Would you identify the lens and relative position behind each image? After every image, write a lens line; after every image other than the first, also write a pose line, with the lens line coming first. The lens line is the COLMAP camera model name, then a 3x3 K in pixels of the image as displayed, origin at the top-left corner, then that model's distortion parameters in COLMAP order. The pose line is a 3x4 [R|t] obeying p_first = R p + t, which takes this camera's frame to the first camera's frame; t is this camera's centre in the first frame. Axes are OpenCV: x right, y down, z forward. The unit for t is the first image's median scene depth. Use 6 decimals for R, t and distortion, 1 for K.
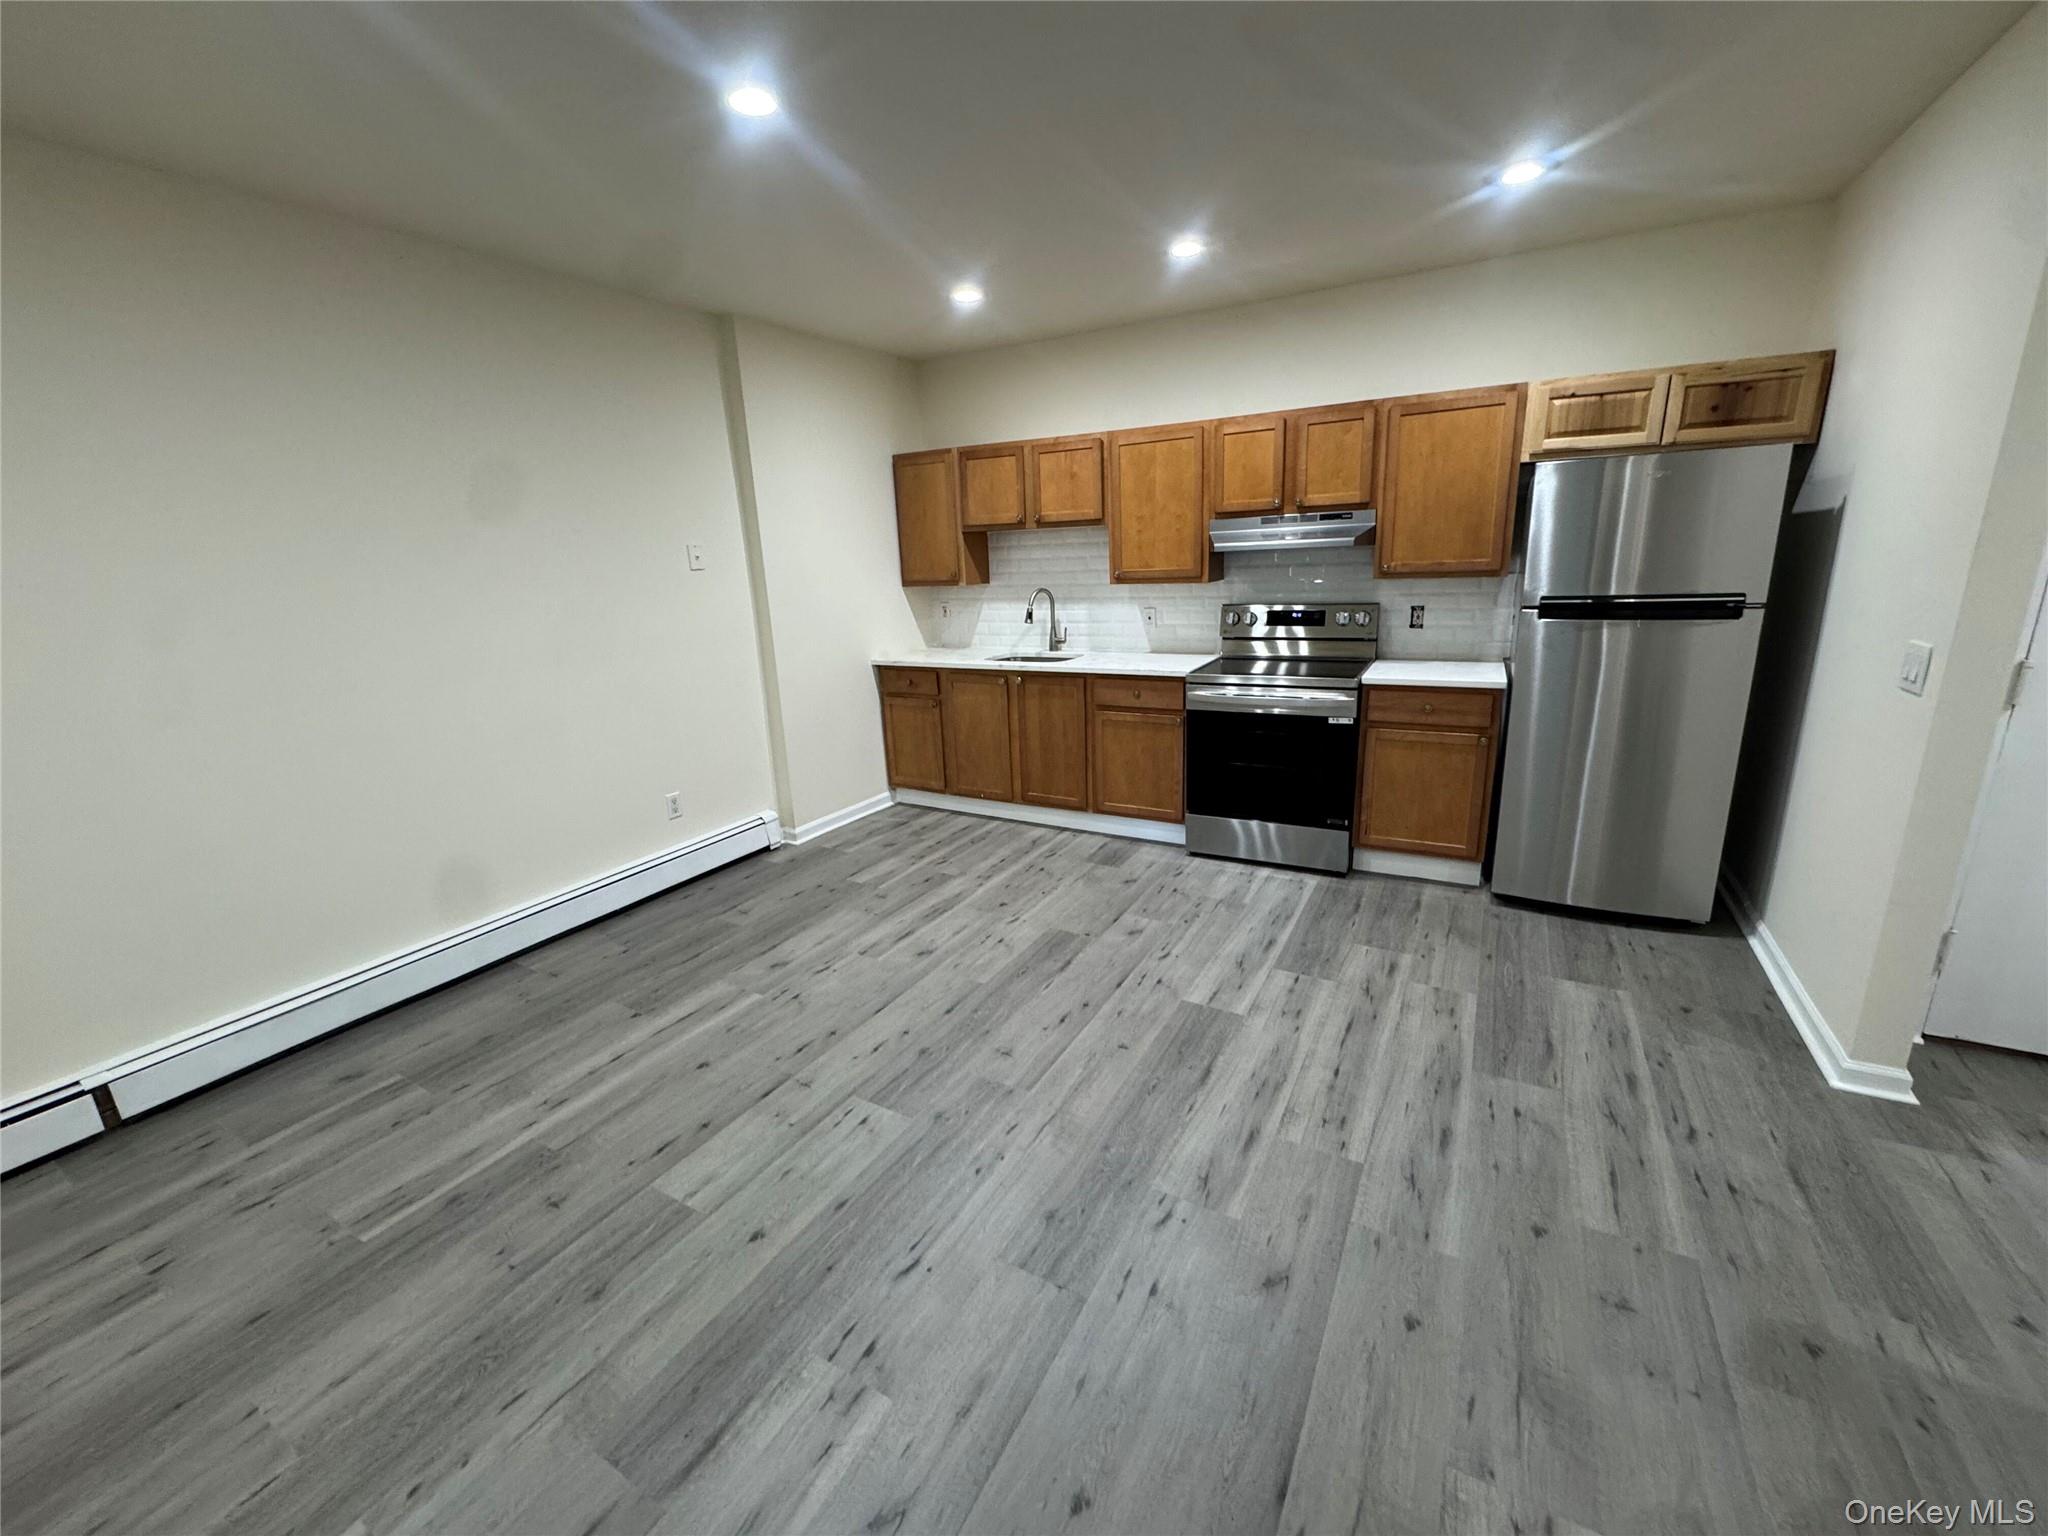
lens RADIAL K [[812.2, 0, 1024.0], [0, 812.2, 768.0], [0, 0, 1]] dist [-0.003612, -0.000269]
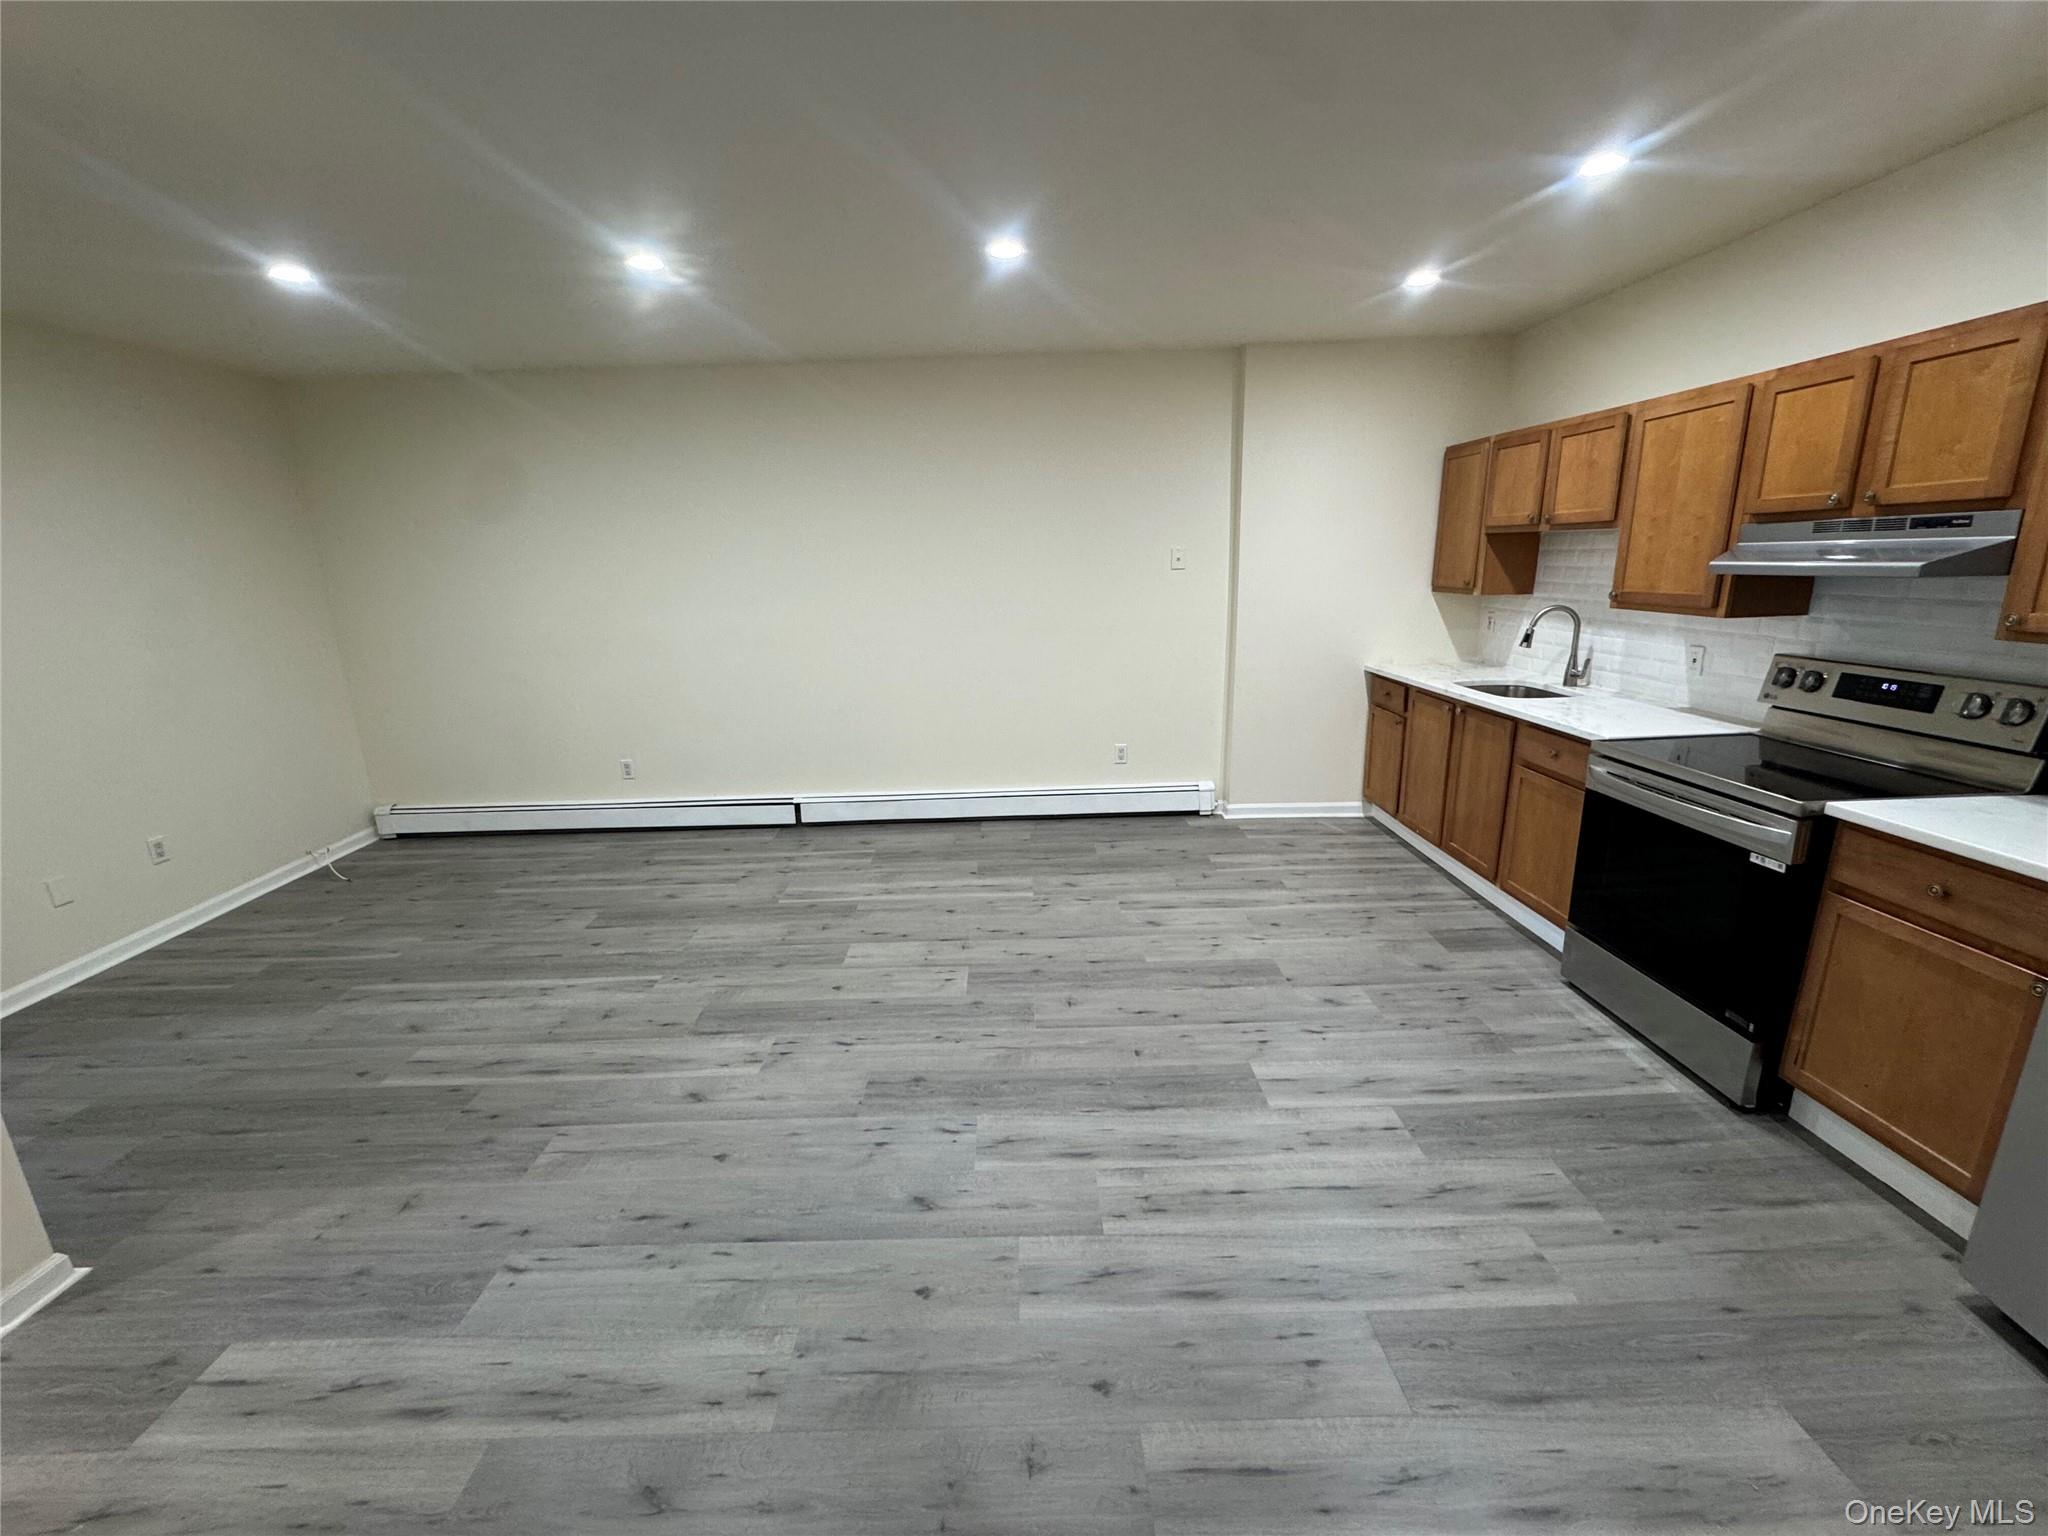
lens RADIAL K [[812.2, 0, 1024.0], [0, 812.2, 768.0], [0, 0, 1]] dist [-0.003612, -0.000269]
pose [[0.509455, 0.242589, -0.825594, 0.558109], [-0.215488, 0.964835, 0.150530, -0.092716], [0.833079, 0.101217, 0.543815, 0.184510]]
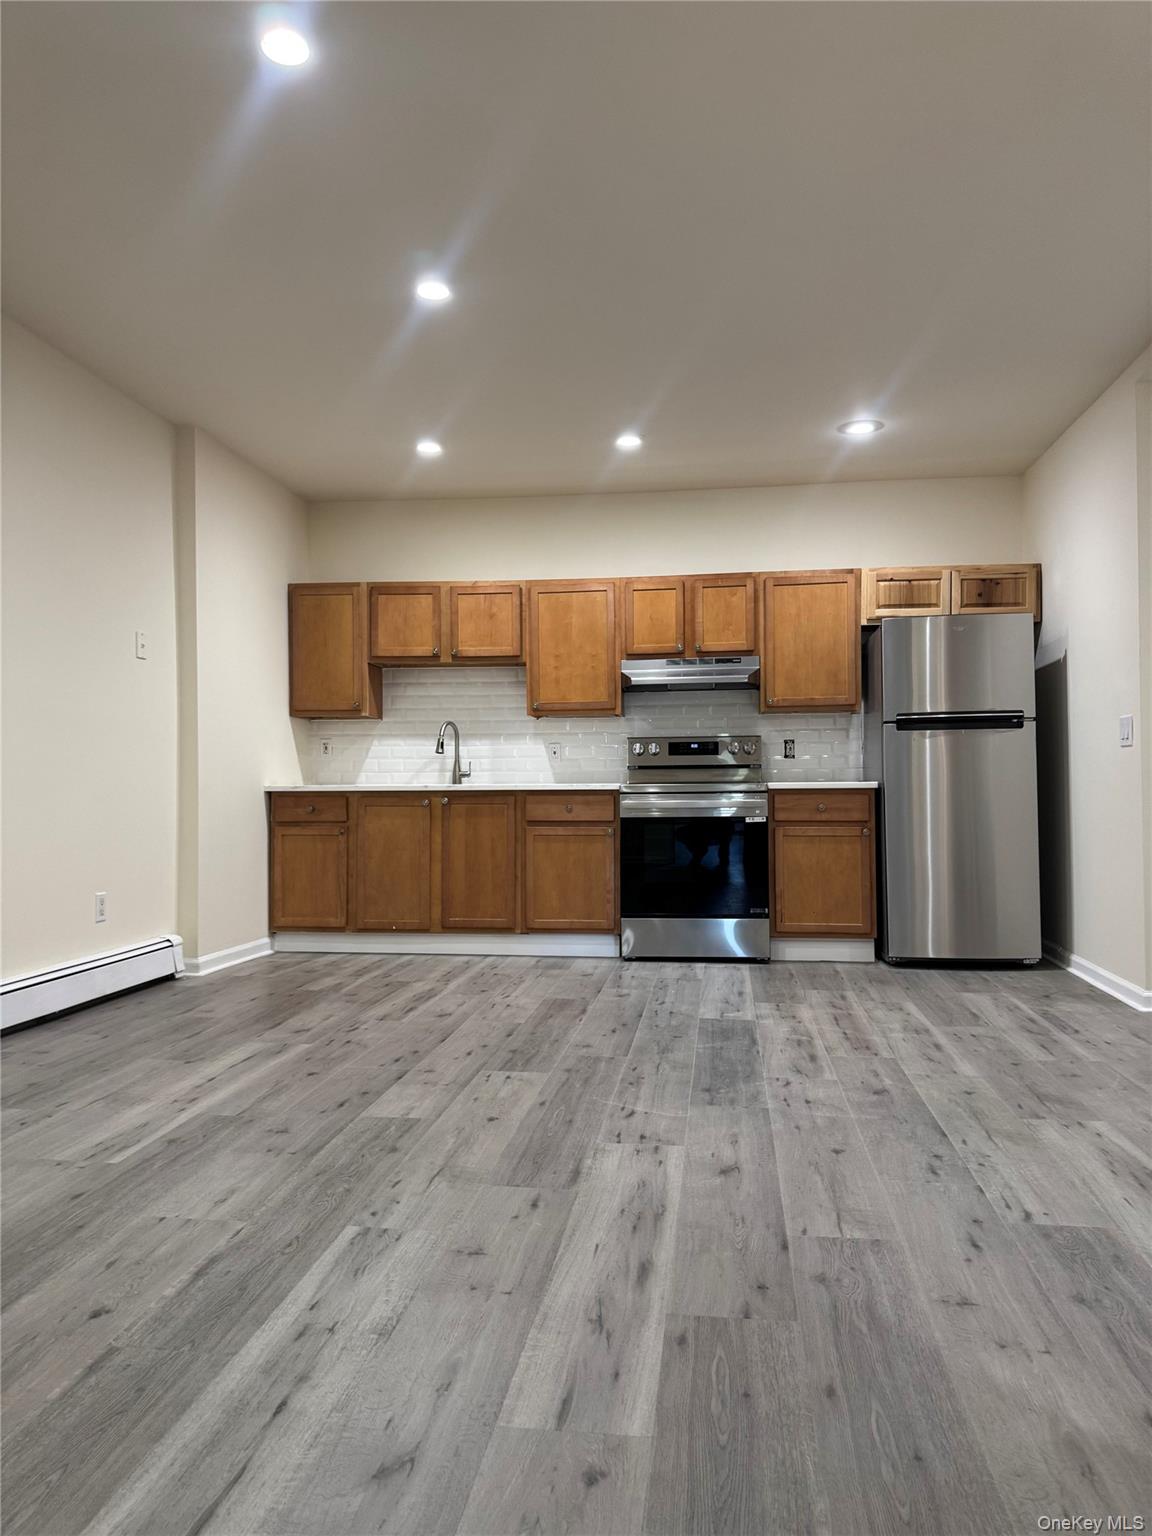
lens RADIAL K [[1067.7, 0, 581.0], [0, 1067.7, 772.0], [0, 0, 1]] dist [0.159871, -0.326240]
pose [[0.924707, 0.042427, 0.378309, -0.408847], [0.066354, 0.960593, -0.269922, 0.262052], [-0.374853, 0.274701, 0.885452, -0.280573]]
